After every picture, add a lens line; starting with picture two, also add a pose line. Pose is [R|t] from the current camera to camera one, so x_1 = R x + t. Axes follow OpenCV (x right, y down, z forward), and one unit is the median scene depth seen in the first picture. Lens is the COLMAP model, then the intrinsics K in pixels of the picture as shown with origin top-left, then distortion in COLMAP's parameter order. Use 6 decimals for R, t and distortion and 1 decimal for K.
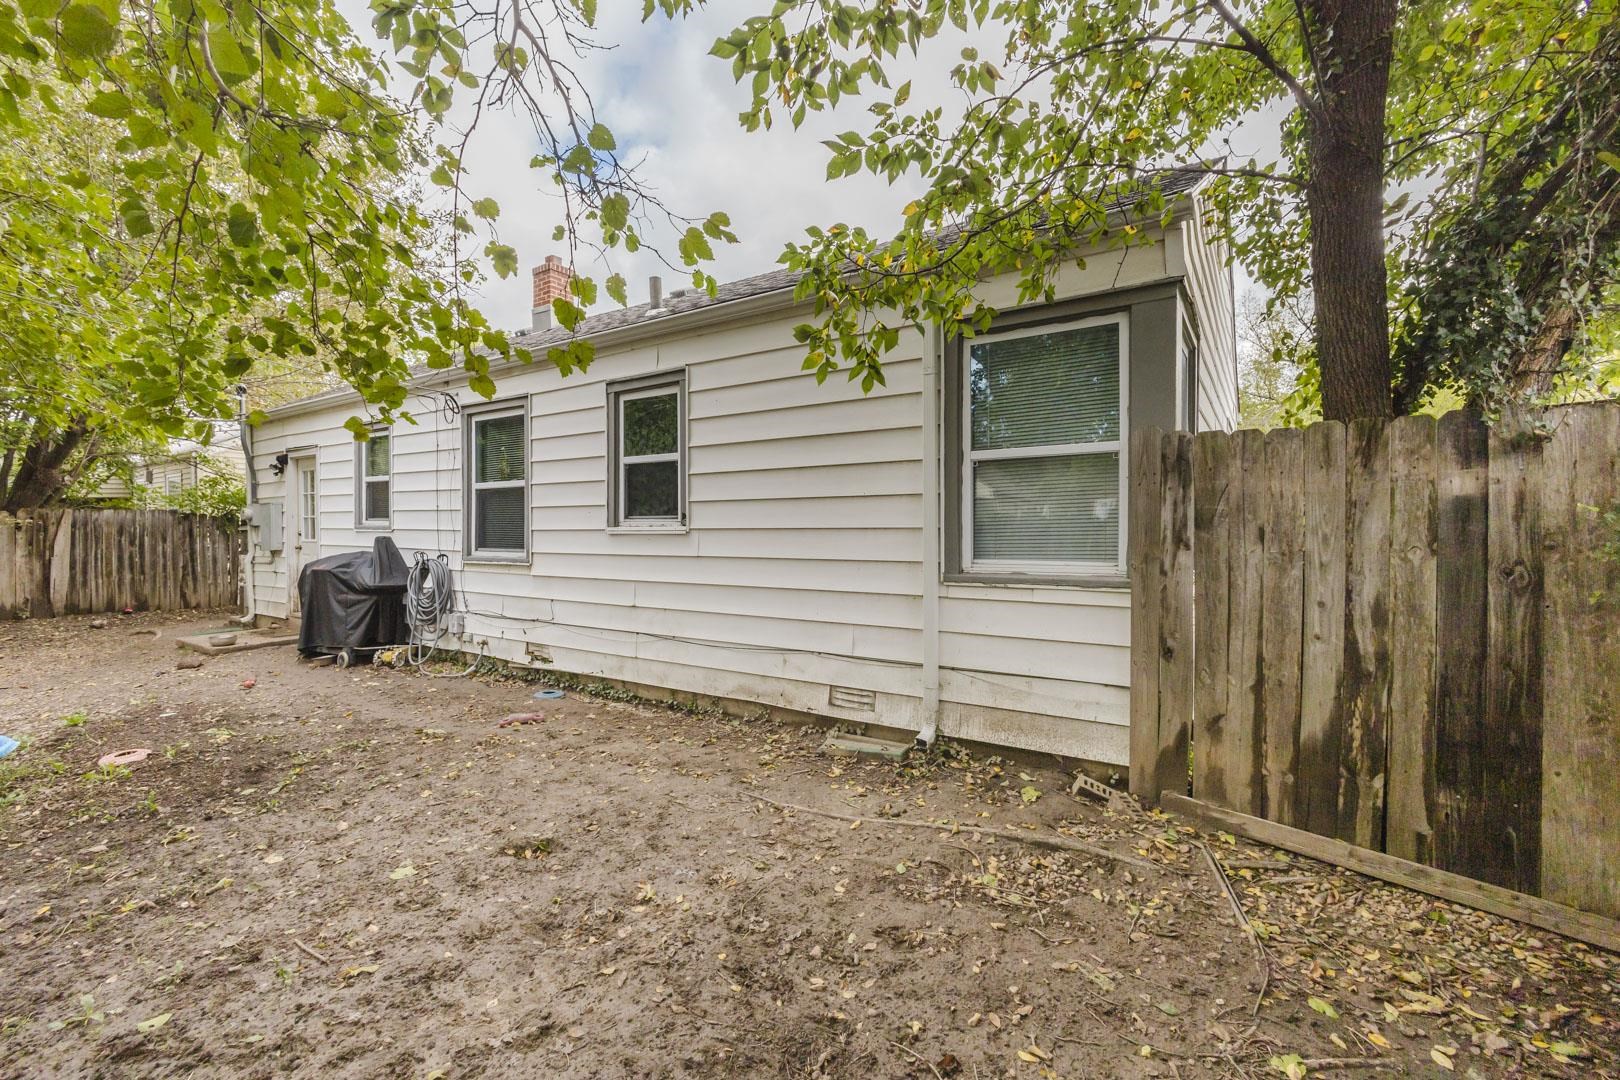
lens RADIAL K [[696.8, 0, 818.6], [0, 696.8, 547.0], [0, 0, 1]] dist [-0.008608, 0.000158]
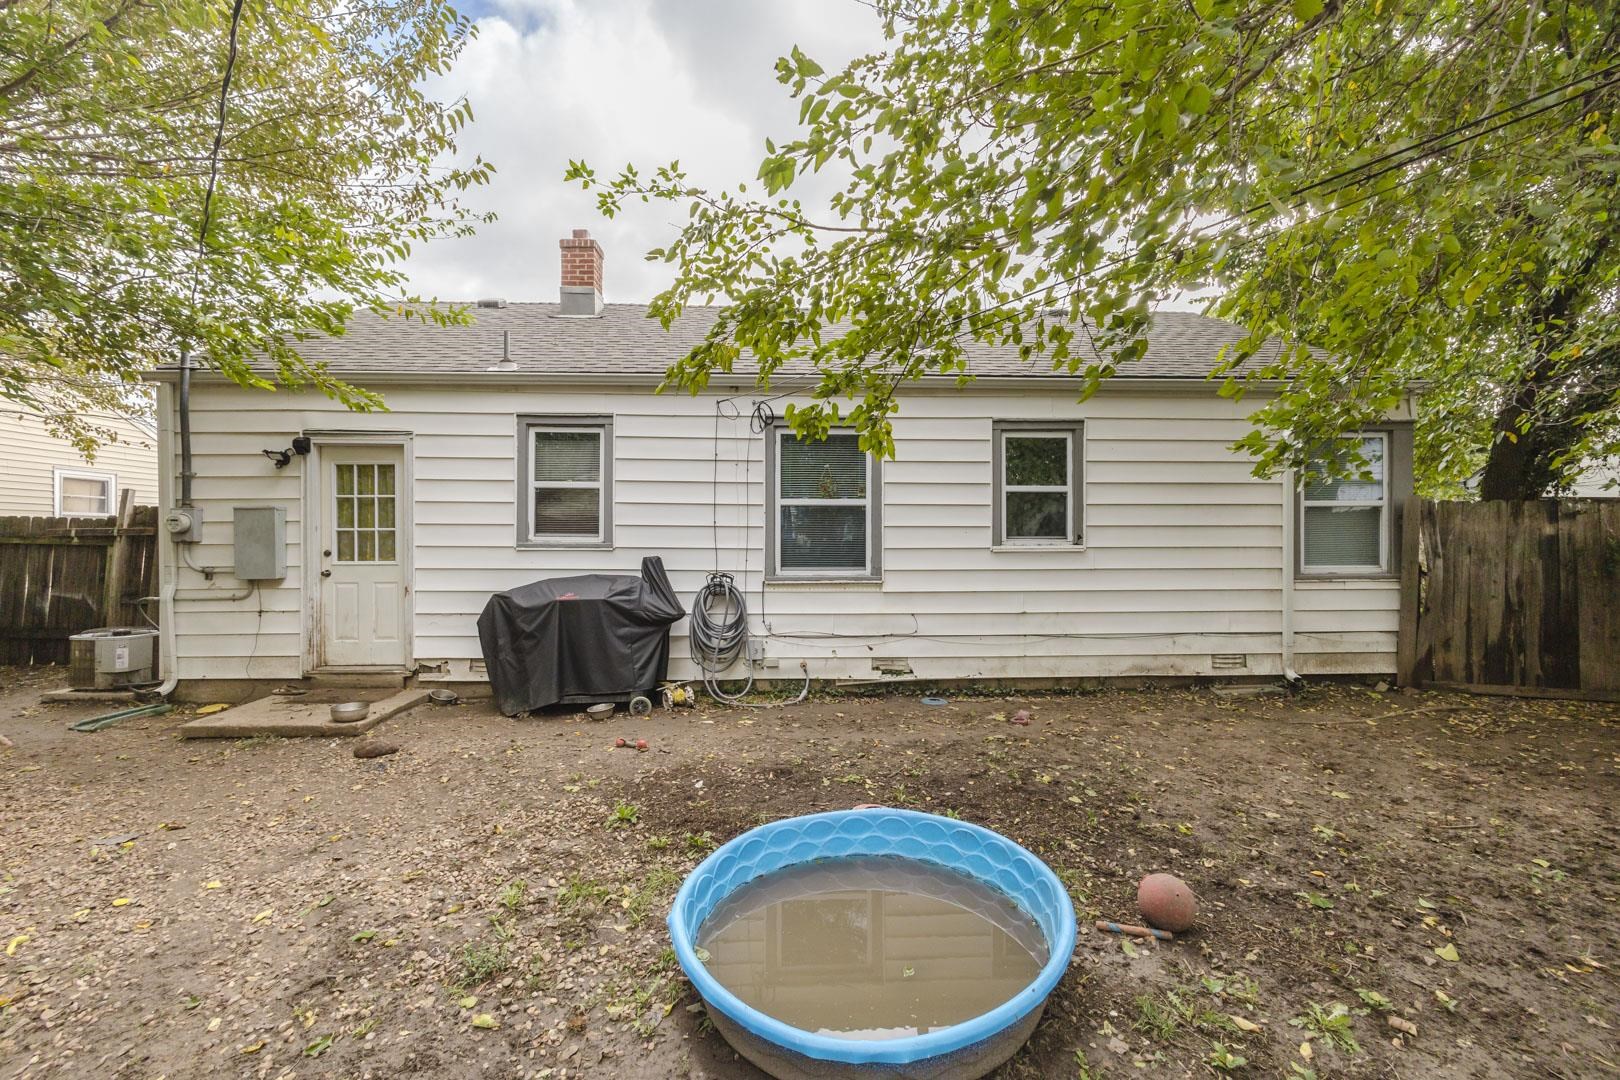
lens RADIAL K [[696.8, 0, 809.6], [0, 696.8, 539.7], [0, 0, 1]] dist [-0.008608, 0.000158]
pose [[0.813056, -0.004758, 0.582165, -1.306276], [0.013380, 0.999855, -0.010515, -0.032584], [-0.582031, 0.016339, 0.813002, 0.262438]]
